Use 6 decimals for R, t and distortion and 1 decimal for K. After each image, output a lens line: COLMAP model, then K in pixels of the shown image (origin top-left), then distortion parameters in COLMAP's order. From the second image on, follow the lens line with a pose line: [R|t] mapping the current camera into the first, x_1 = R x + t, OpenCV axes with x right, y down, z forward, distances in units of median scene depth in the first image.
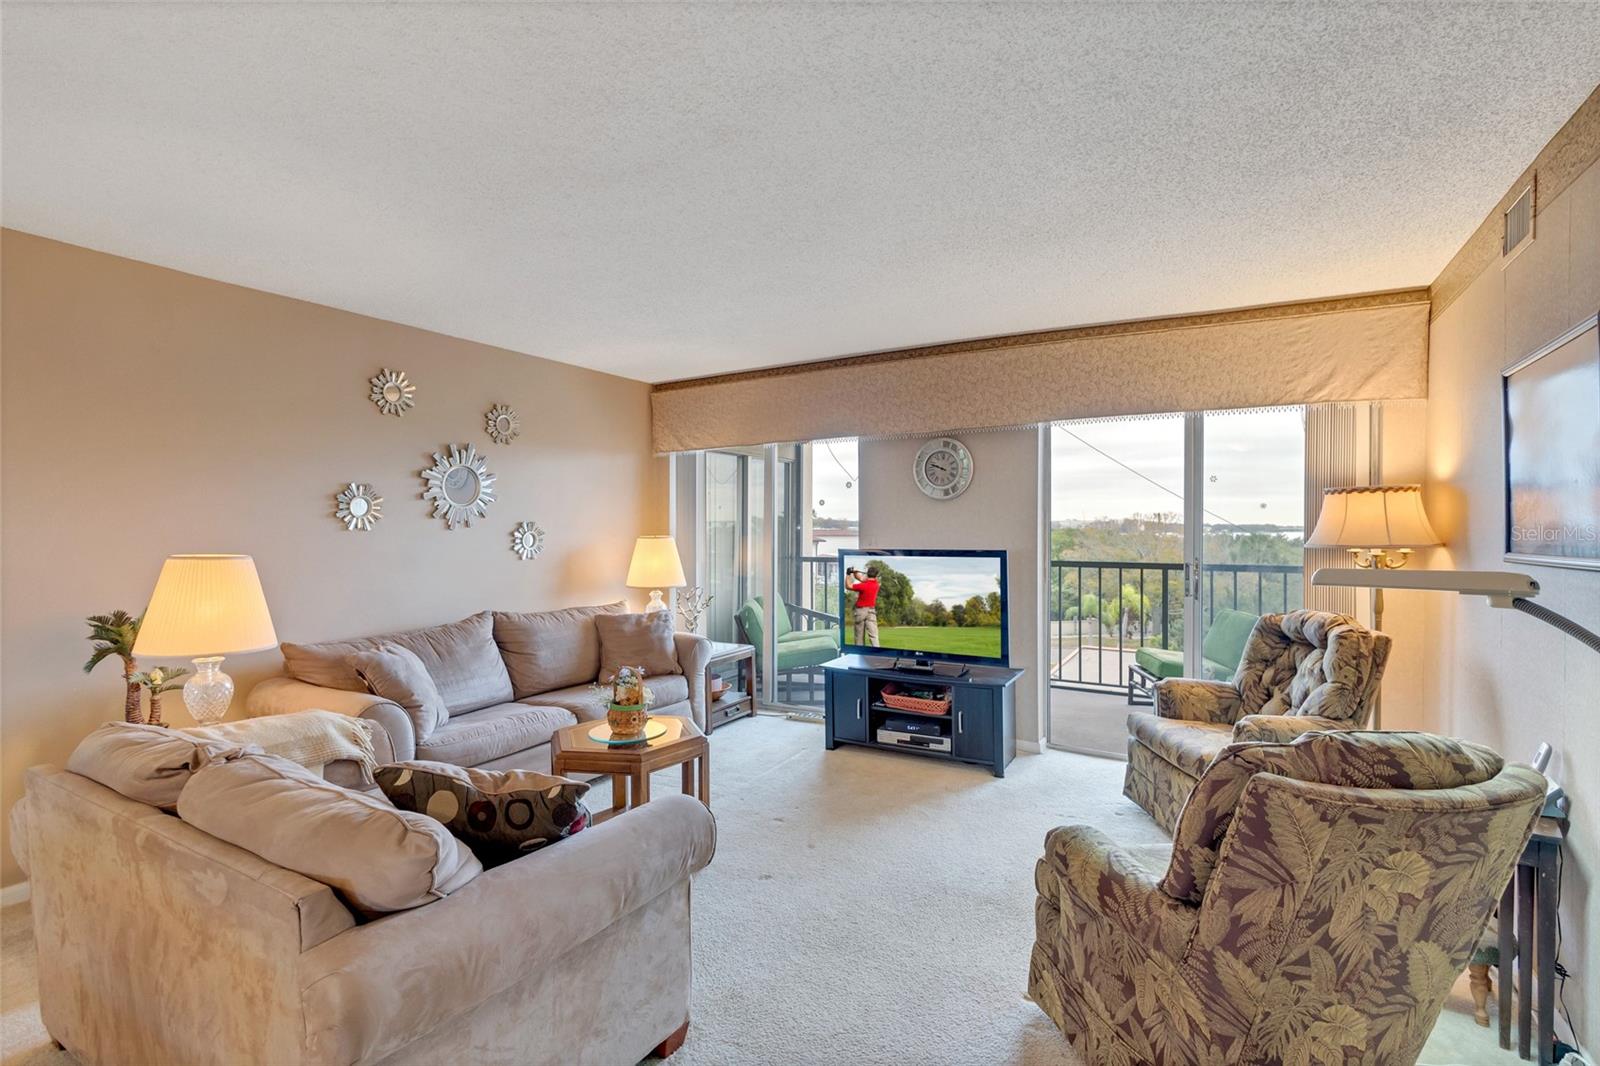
lens RADIAL K [[744.0, 0, 794.6], [0, 744.0, 529.1], [0, 0, 1]] dist [0.001144, 0.000277]
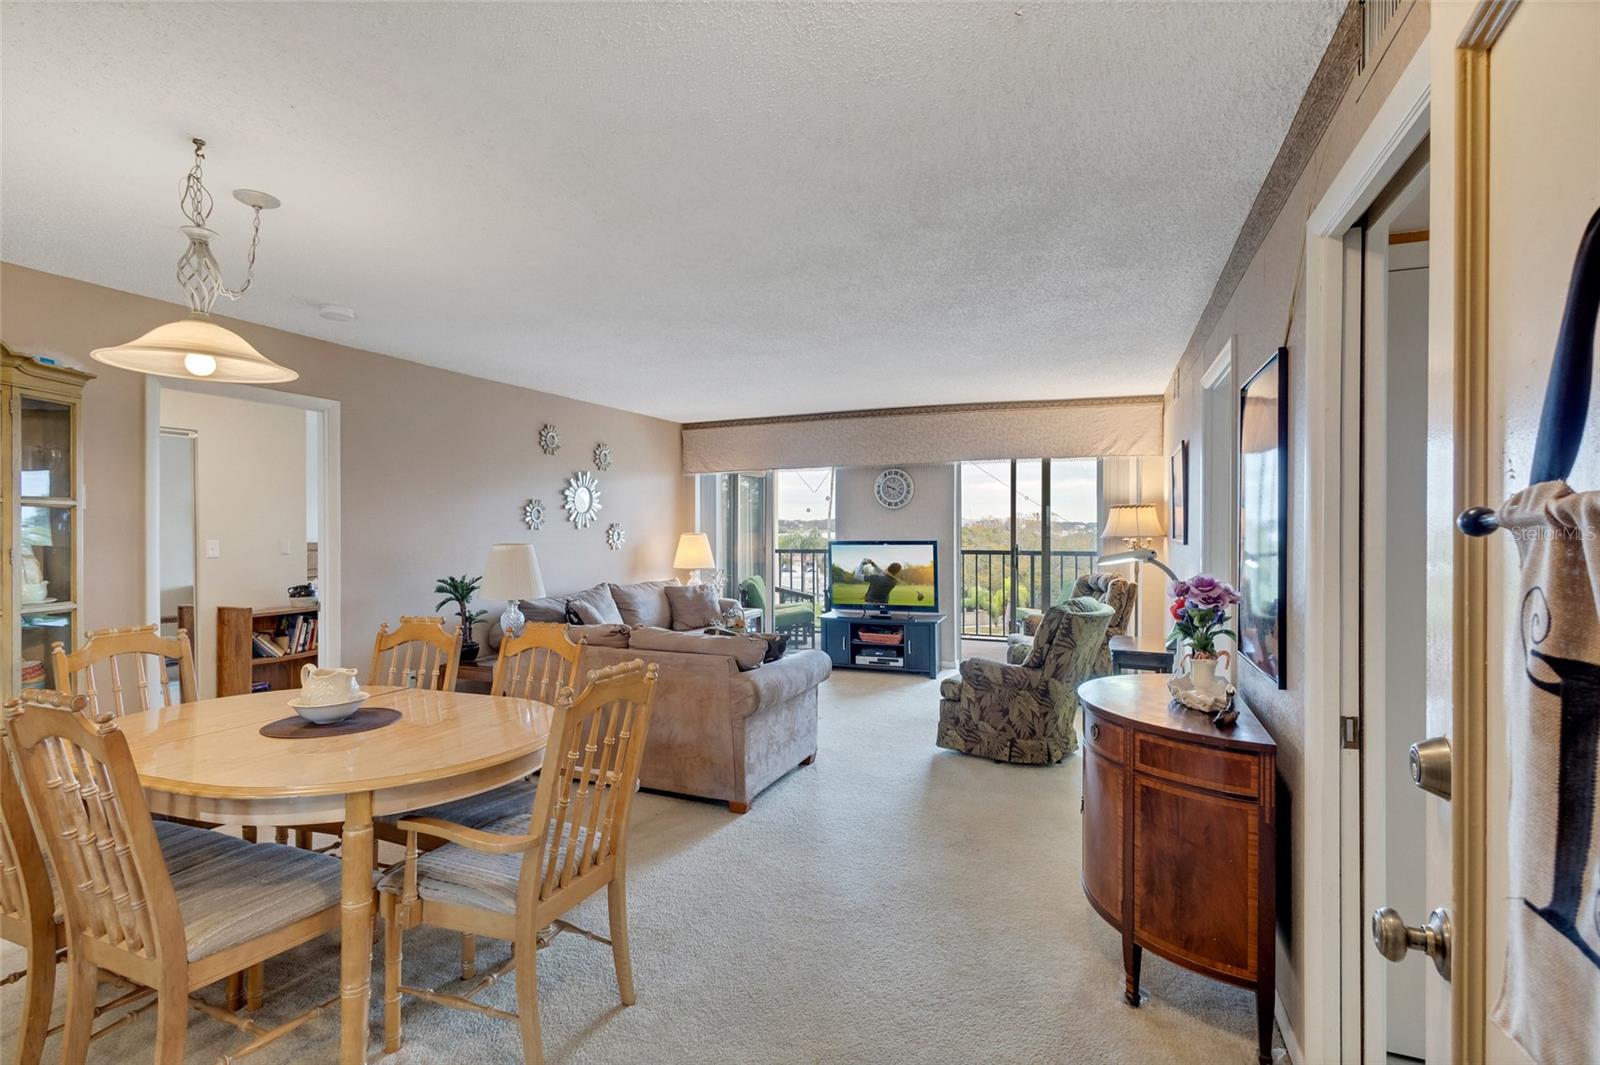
lens RADIAL K [[744.0, 0, 794.6], [0, 744.0, 528.6], [0, 0, 1]] dist [0.001144, 0.000277]
pose [[0.990371, -0.002981, 0.138407, -0.233480], [0.002849, 0.999995, 0.001153, -0.000912], [-0.138410, -0.000748, 0.990375, -0.535257]]
